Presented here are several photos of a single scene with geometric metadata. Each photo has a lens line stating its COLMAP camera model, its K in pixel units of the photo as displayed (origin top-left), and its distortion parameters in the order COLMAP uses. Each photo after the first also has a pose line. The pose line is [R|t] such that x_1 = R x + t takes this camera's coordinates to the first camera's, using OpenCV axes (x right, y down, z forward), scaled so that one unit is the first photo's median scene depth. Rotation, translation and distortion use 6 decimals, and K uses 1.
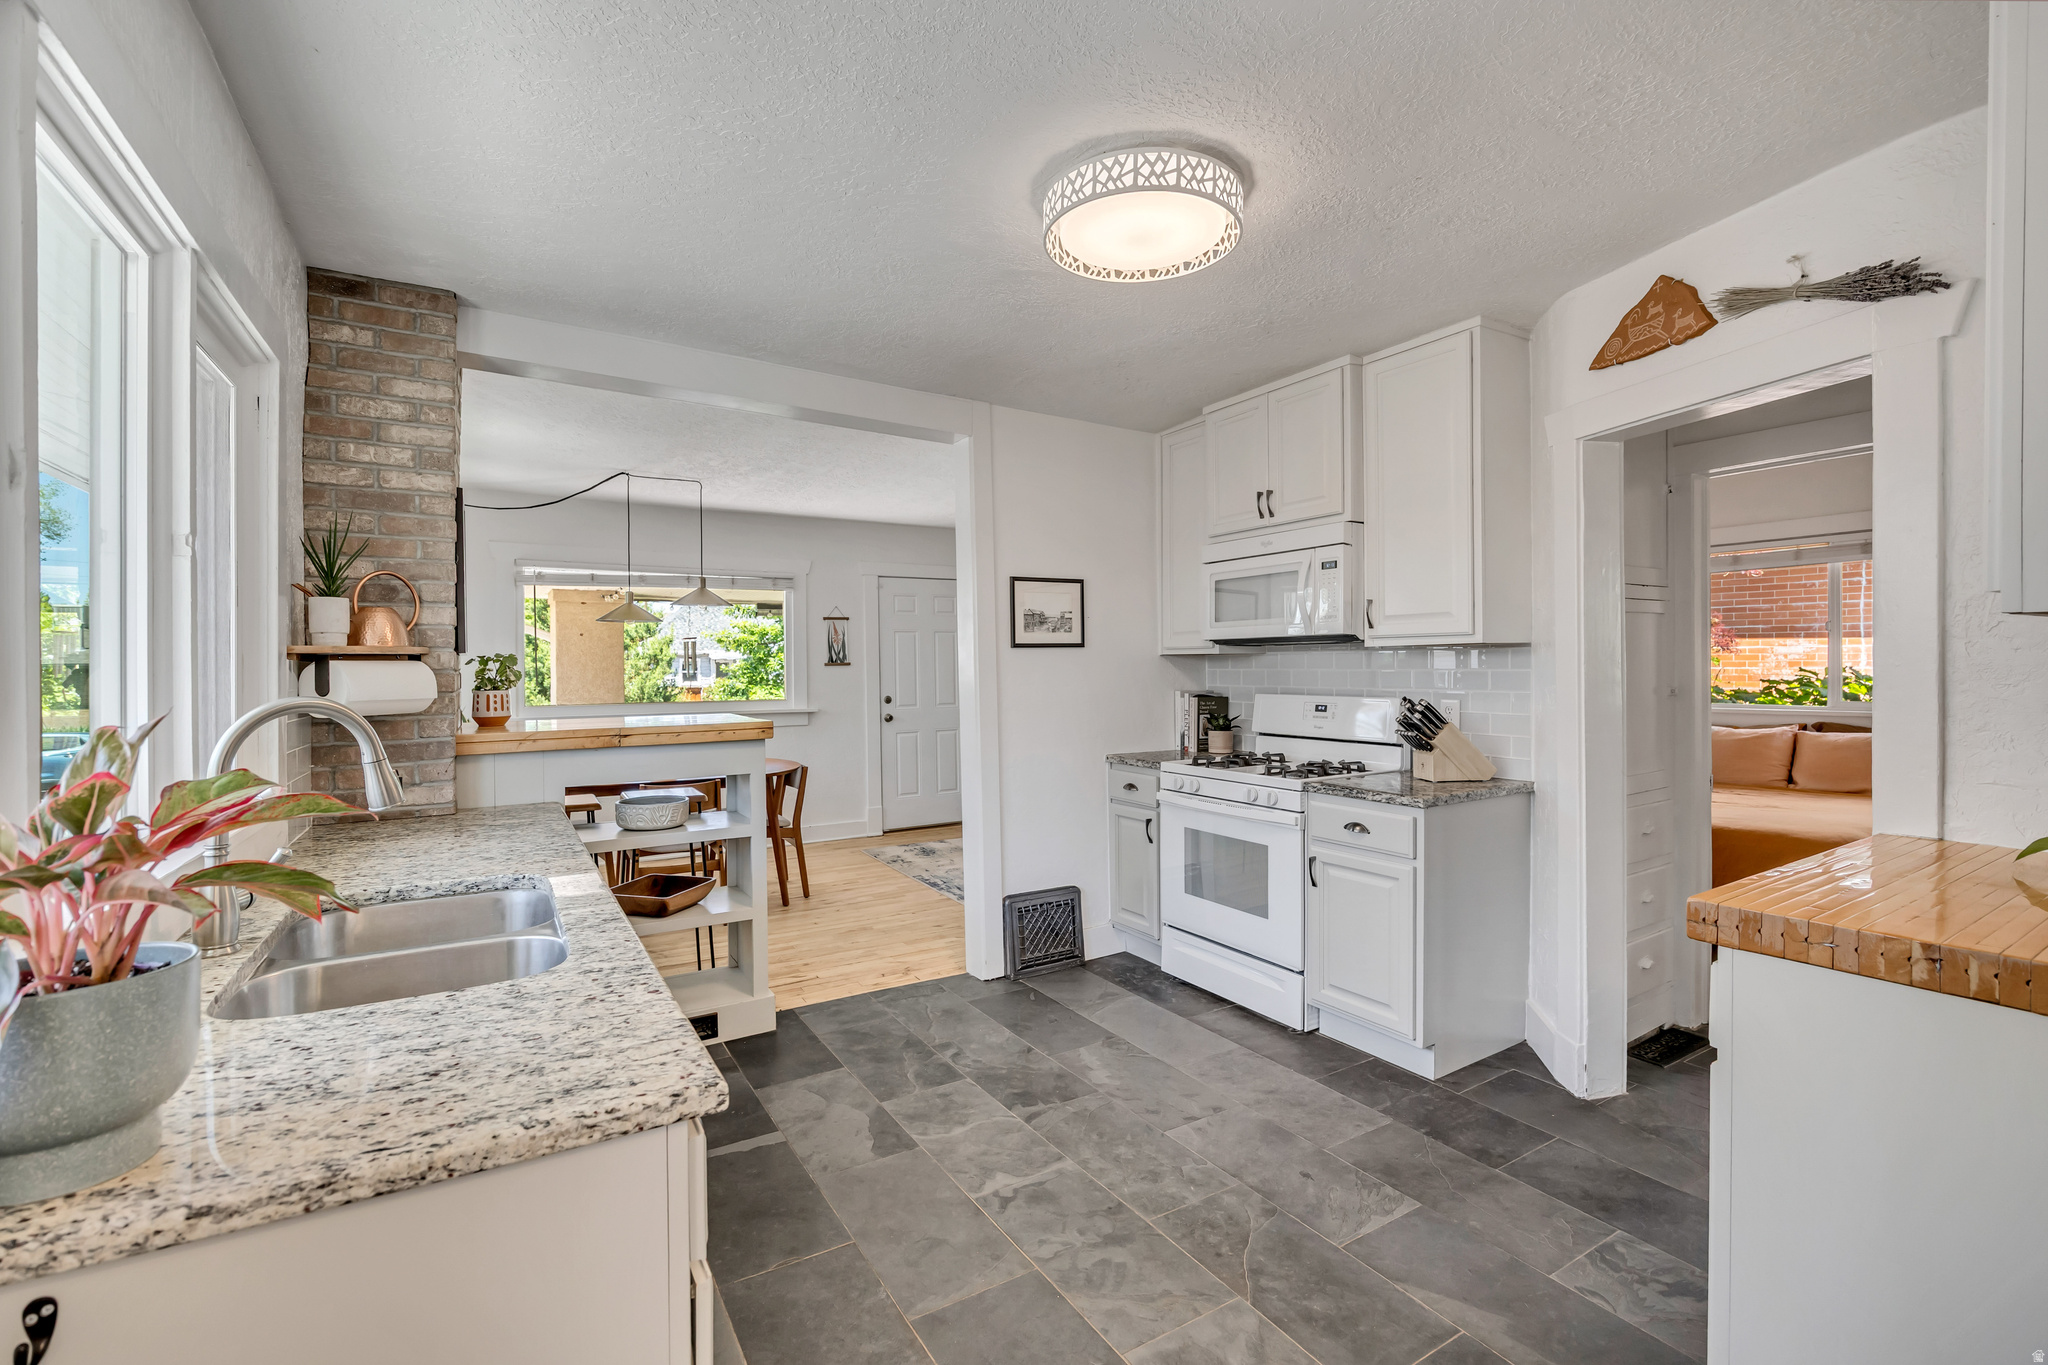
lens RADIAL K [[893.1, 0, 1037.0], [0, 893.1, 705.2], [0, 0, 1]] dist [-0.009509, -0.000177]
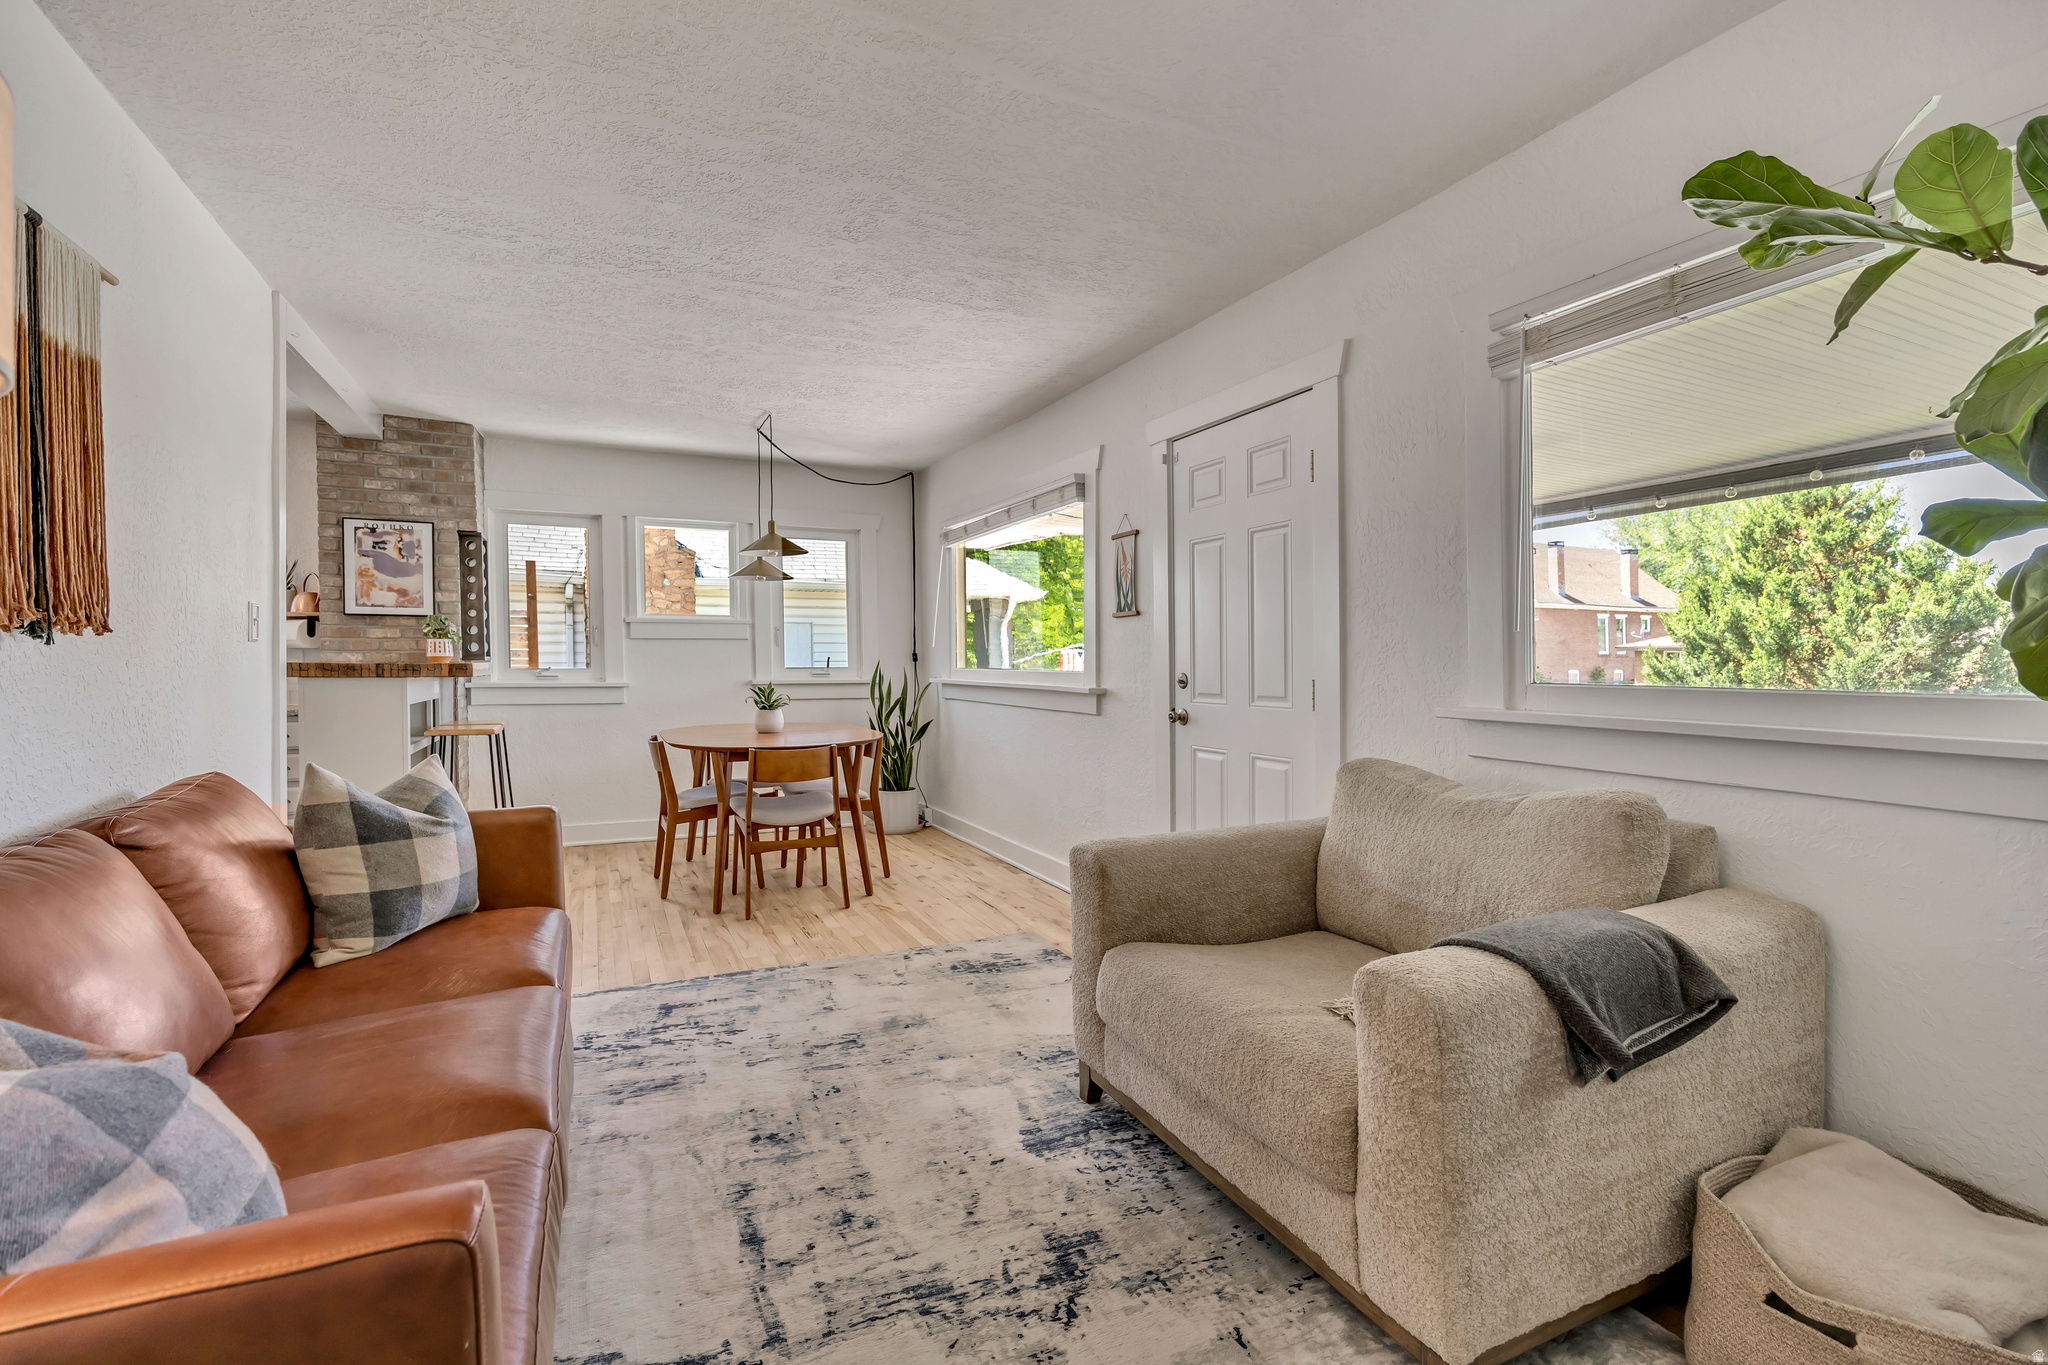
lens RADIAL K [[919.5, 0, 1028.2], [0, 919.5, 689.2], [0, 0, 1]] dist [-0.010750, -0.000419]
pose [[-0.124712, 0.037536, -0.991483, 0.885281], [-0.044998, 0.998042, 0.043444, -0.049015], [0.991172, 0.050032, -0.122778, 2.424330]]
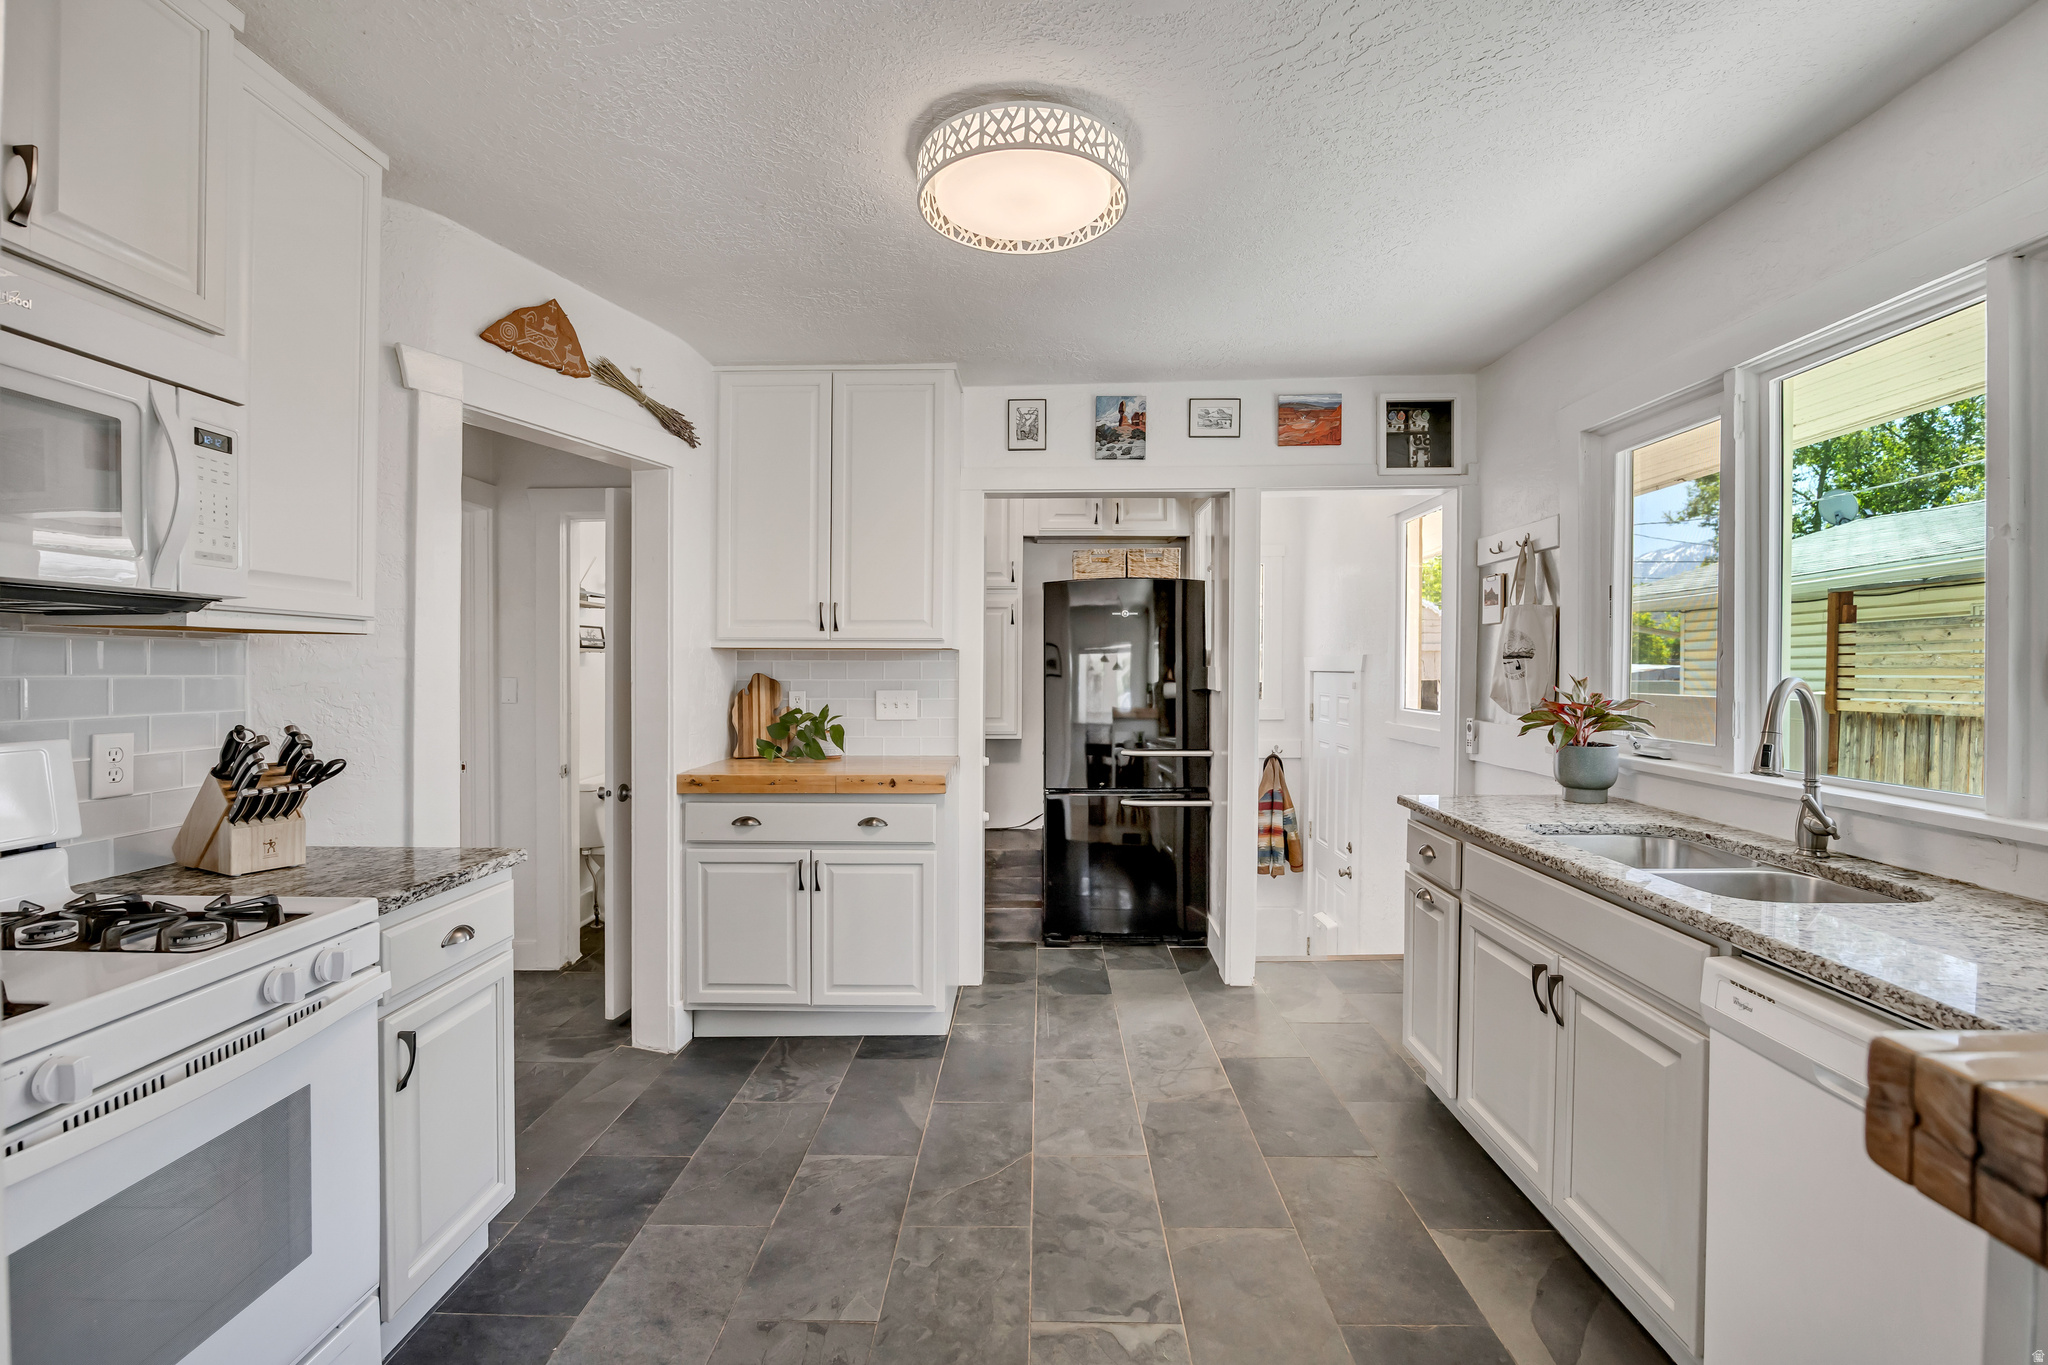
lens RADIAL K [[893.1, 0, 1037.0], [0, 893.1, 705.2], [0, 0, 1]] dist [-0.009509, -0.000177]
pose [[-0.842412, -0.013941, 0.538653, -0.300412], [0.032958, 0.996461, 0.077332, -0.051509], [-0.537825, 0.082898, -0.838971, 1.326596]]
